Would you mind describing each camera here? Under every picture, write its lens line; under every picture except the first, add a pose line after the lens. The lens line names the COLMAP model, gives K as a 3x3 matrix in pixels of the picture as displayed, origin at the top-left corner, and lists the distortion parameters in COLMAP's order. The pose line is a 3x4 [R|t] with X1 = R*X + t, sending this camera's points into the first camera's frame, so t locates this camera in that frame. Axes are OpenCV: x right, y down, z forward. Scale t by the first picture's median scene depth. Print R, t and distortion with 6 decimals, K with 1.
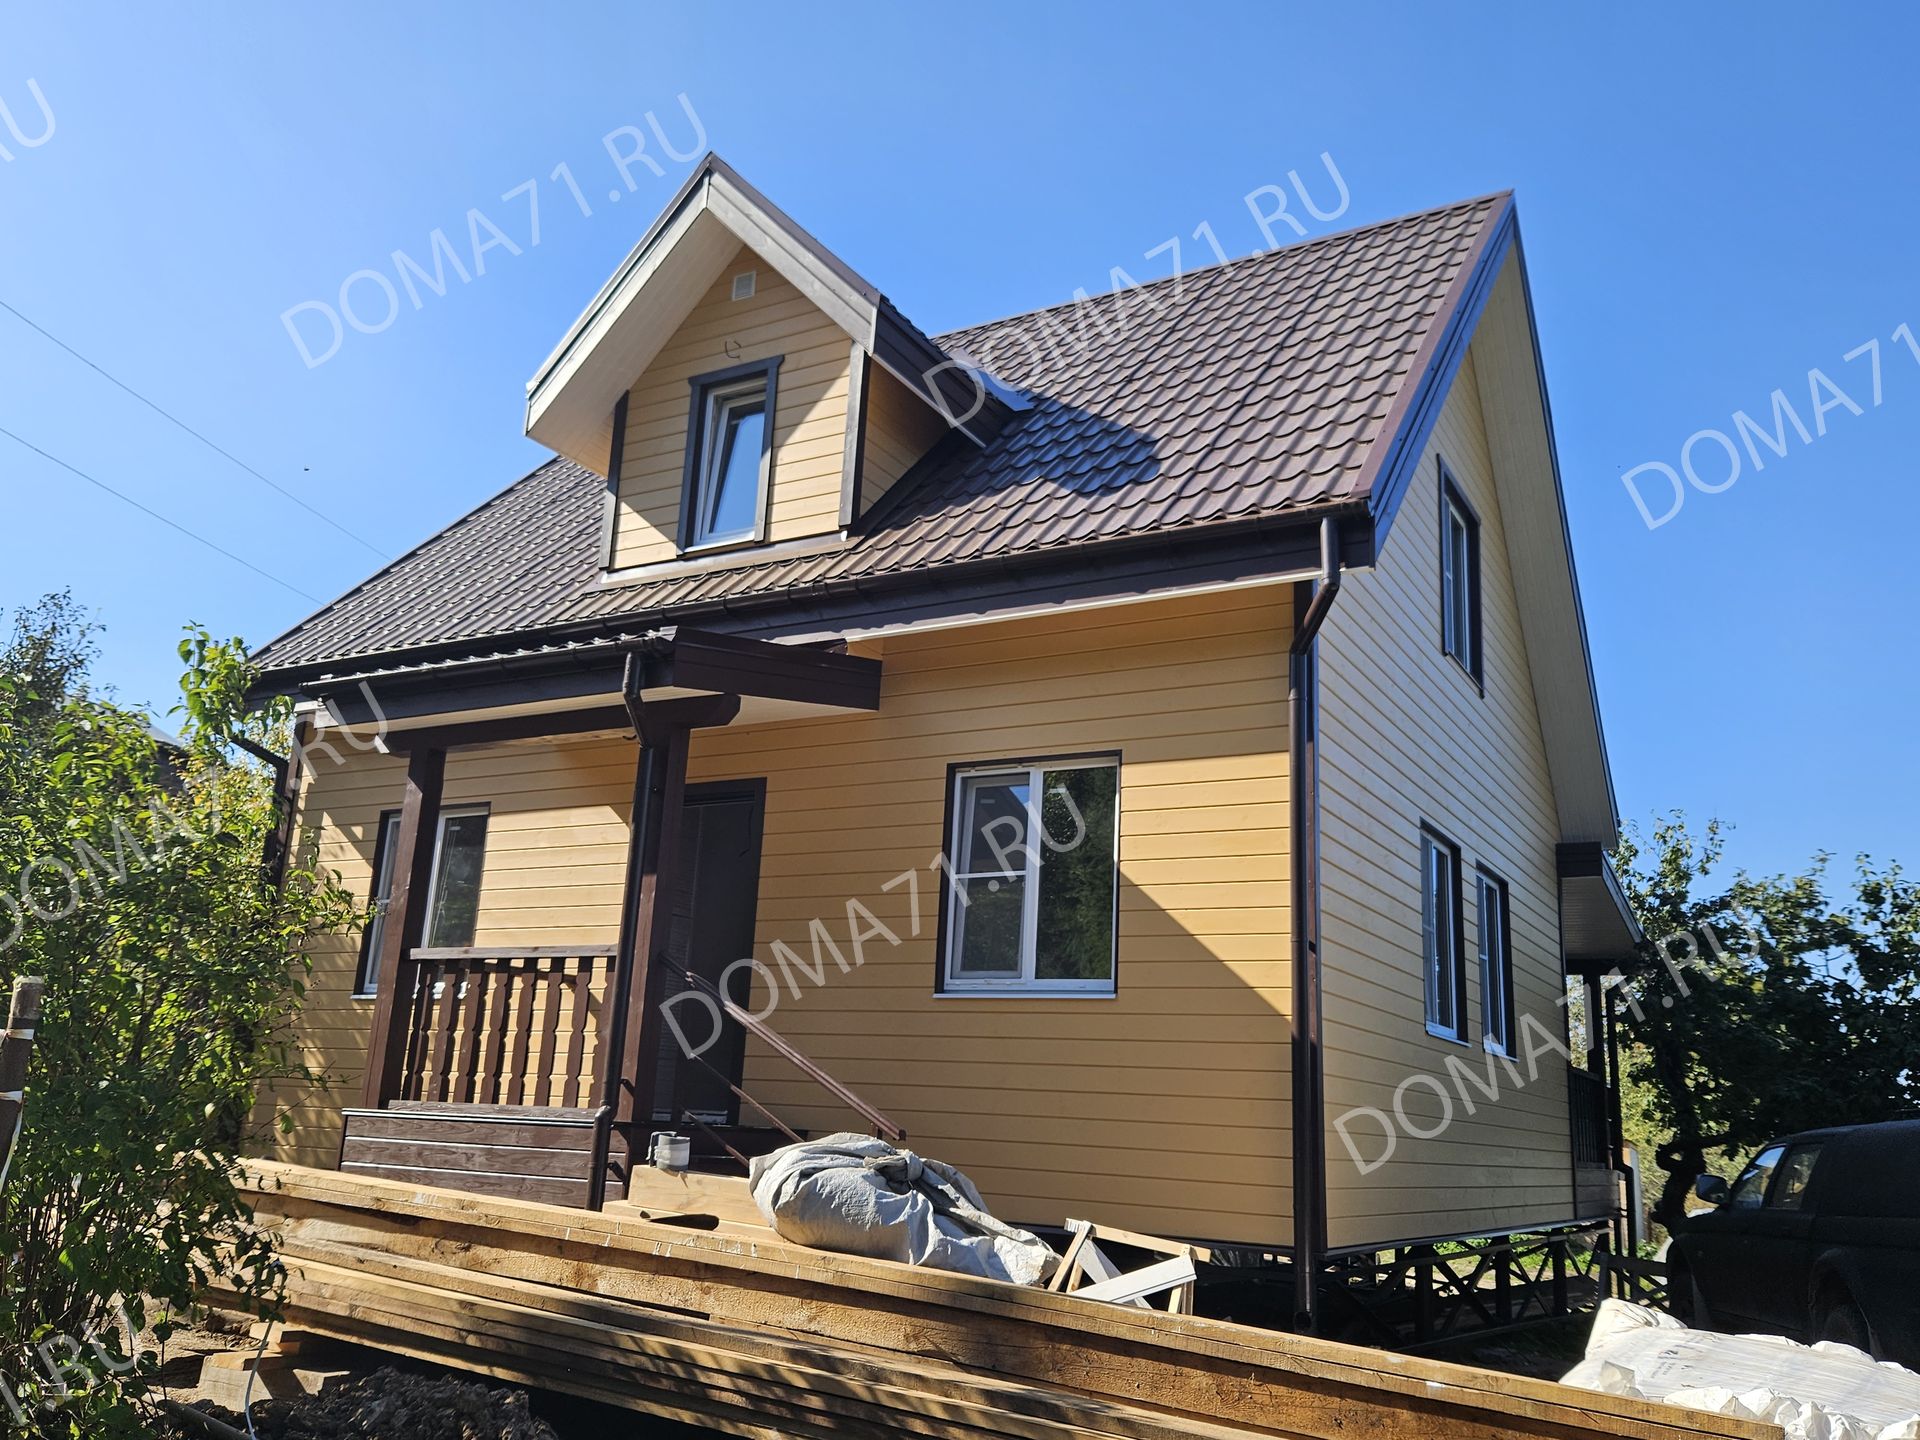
lens RADIAL K [[1560.3, 0, 960.0], [0, 1560.3, 720.0], [0, 0, 1]] dist [0.057453, 0.006584]
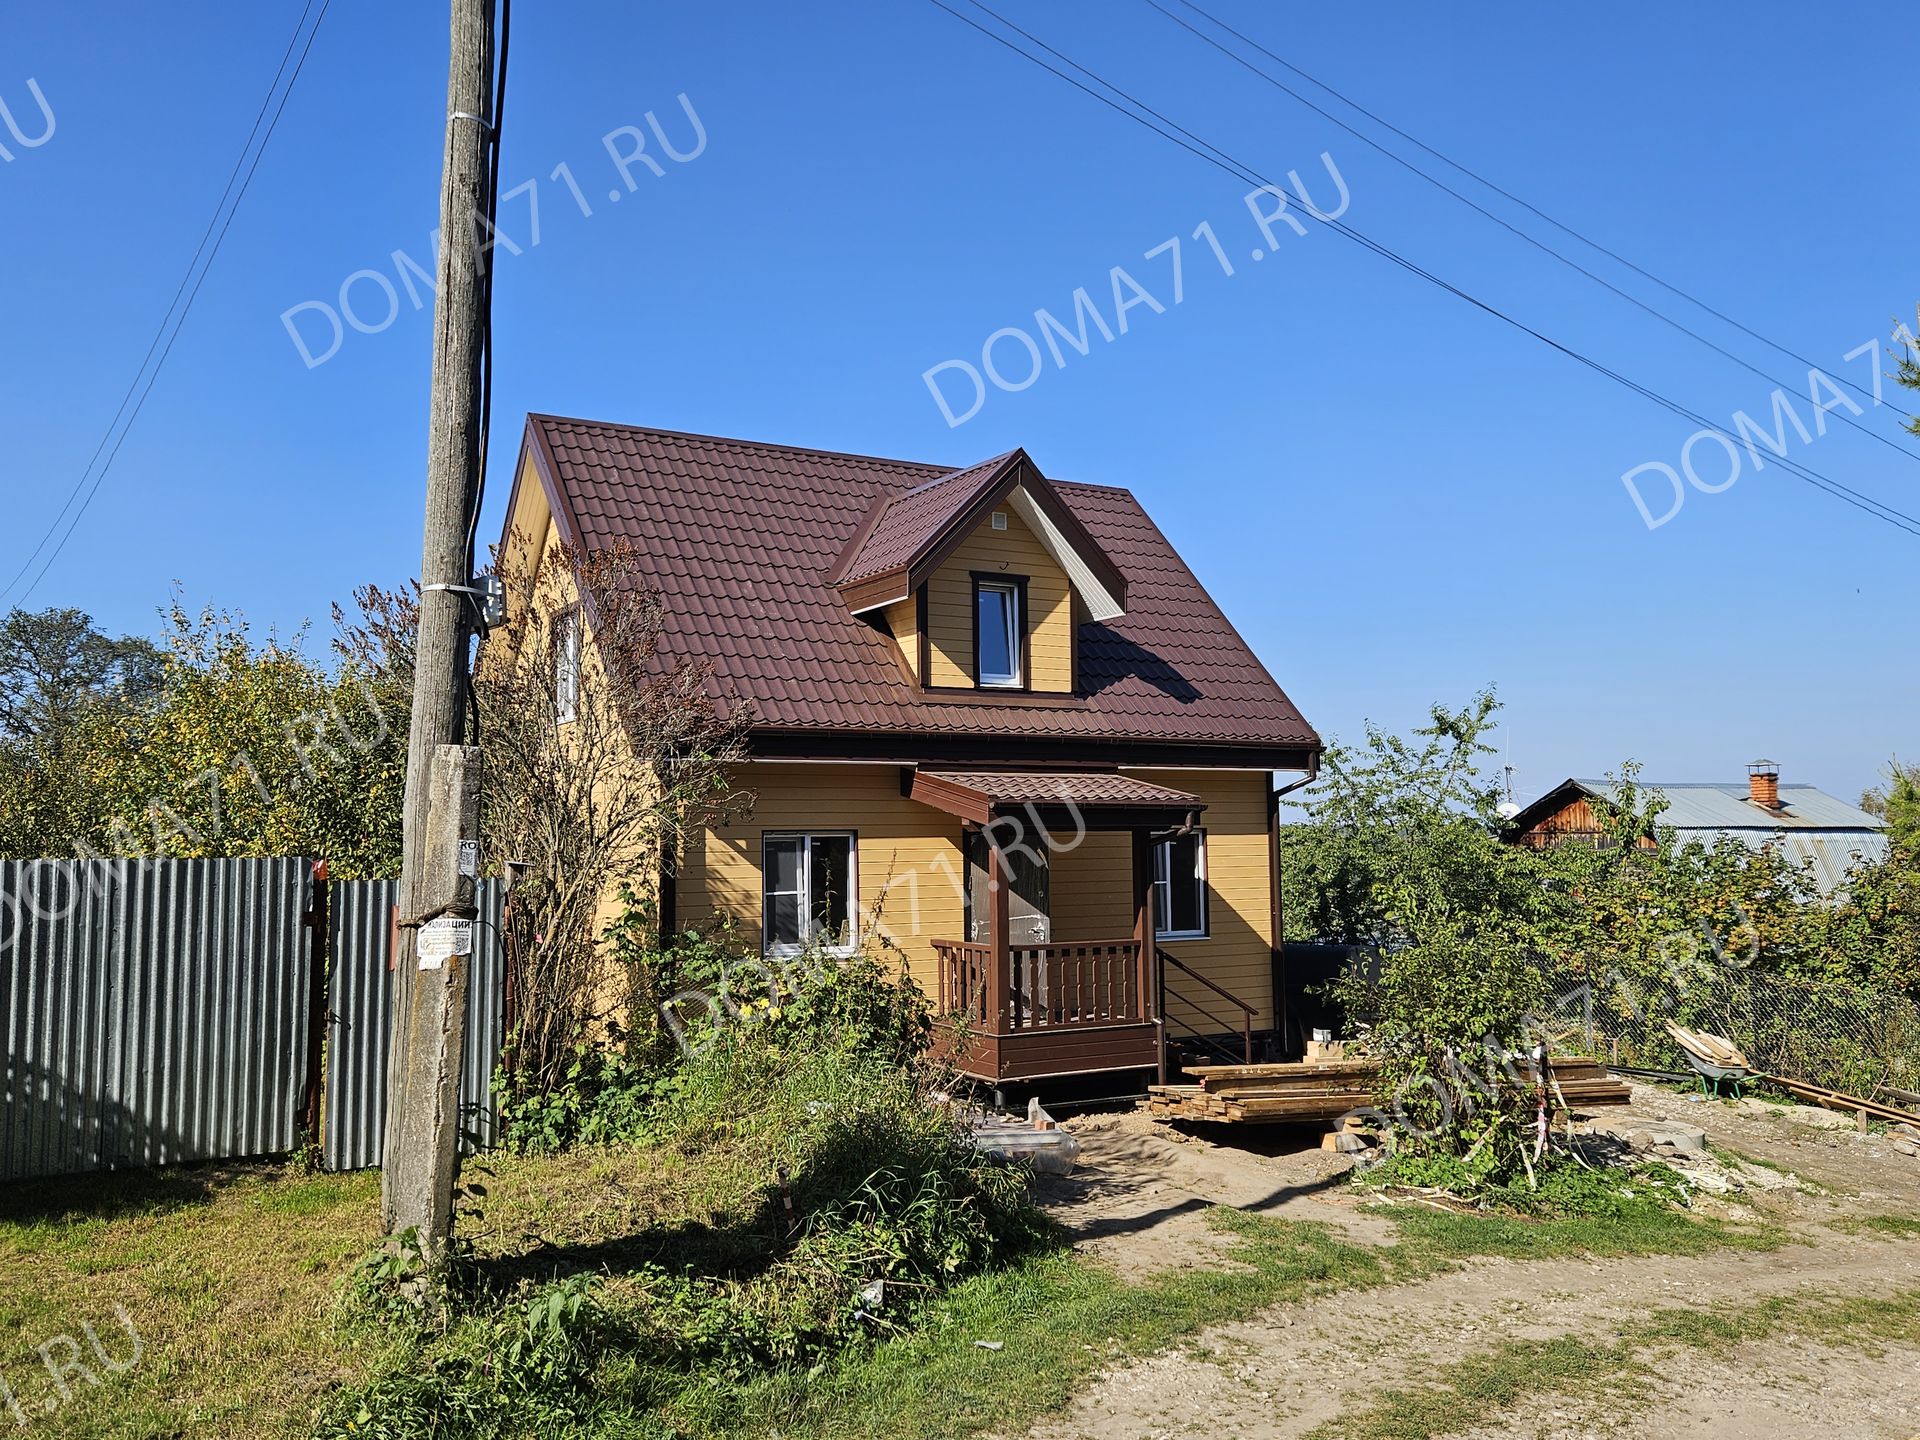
lens RADIAL K [[1560.3, 0, 960.0], [0, 1560.3, 720.0], [0, 0, 1]] dist [0.057453, 0.006584]
pose [[0.494702, 0.014839, 0.868936, -1.684666], [-0.184497, 0.978857, 0.088321, -0.221083], [-0.849253, -0.204009, 0.486980, 0.197751]]
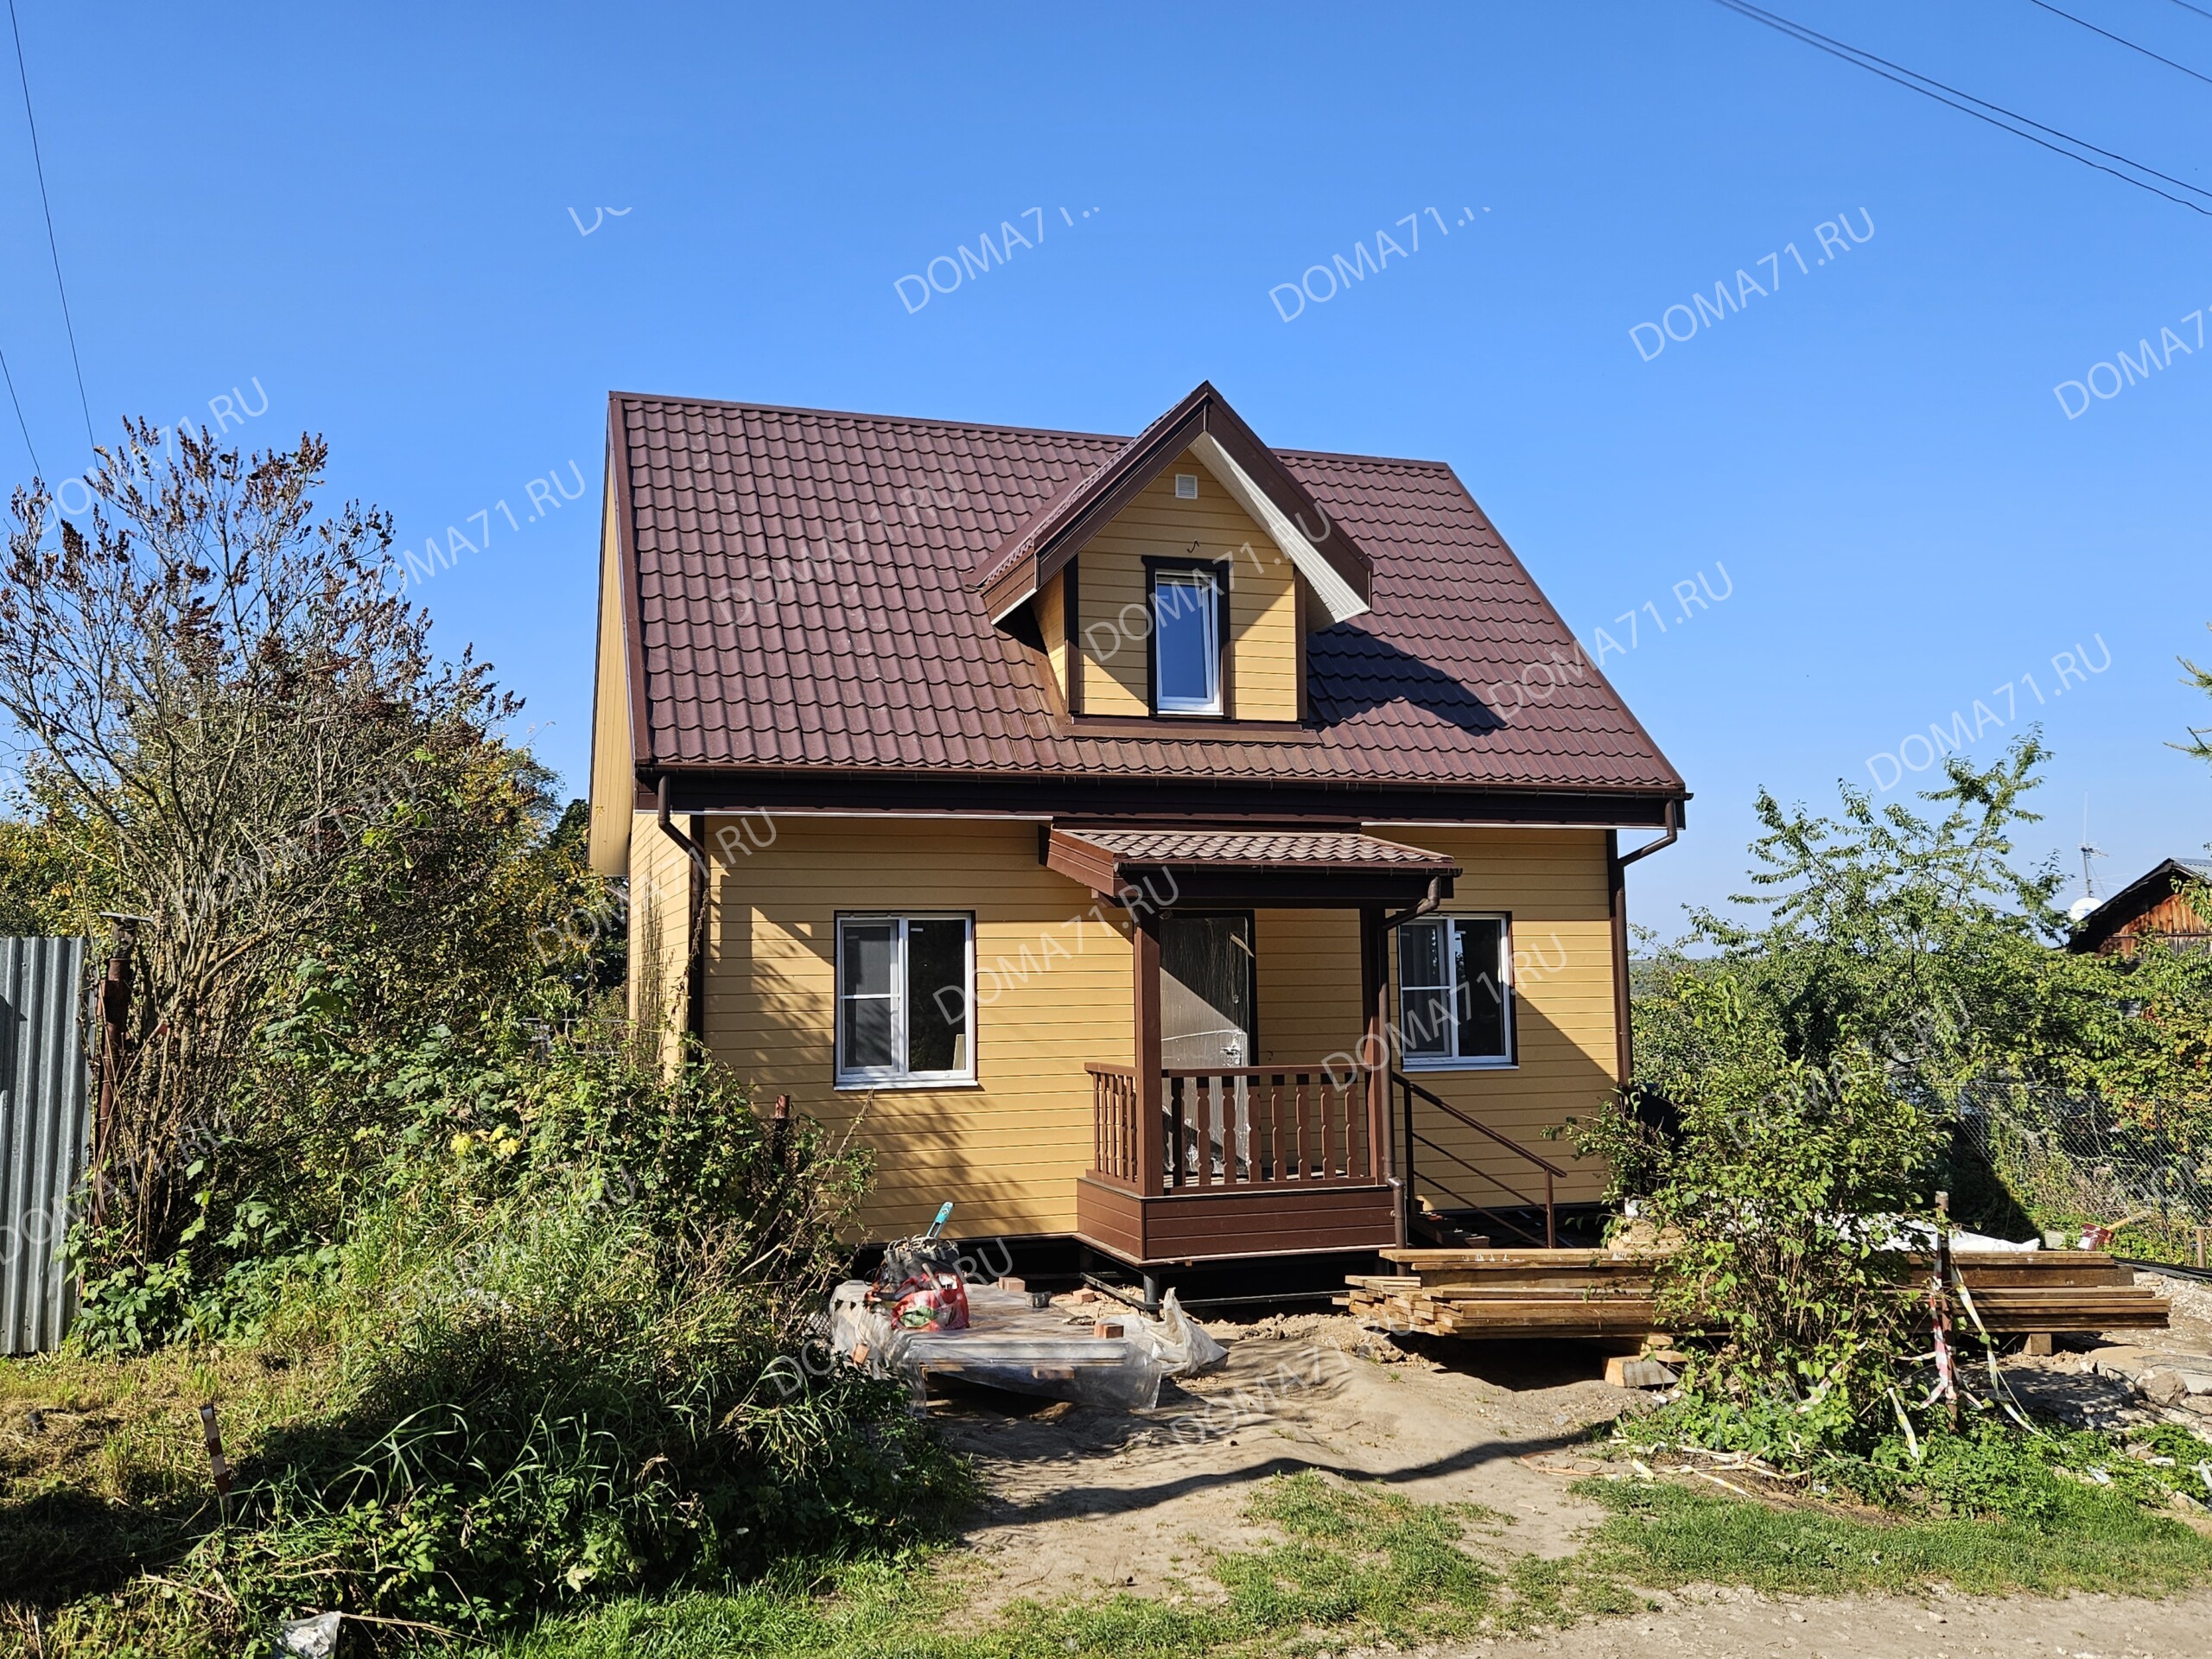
lens RADIAL K [[1795.0, 0, 1108.2], [0, 1795.0, 797.1], [0, 0, 1]] dist [0.049318, -0.016858]
pose [[0.662172, 0.021211, 0.749052, -1.277347], [-0.143455, 0.984700, 0.098932, -0.179905], [-0.735492, -0.172965, 0.655083, 0.103779]]
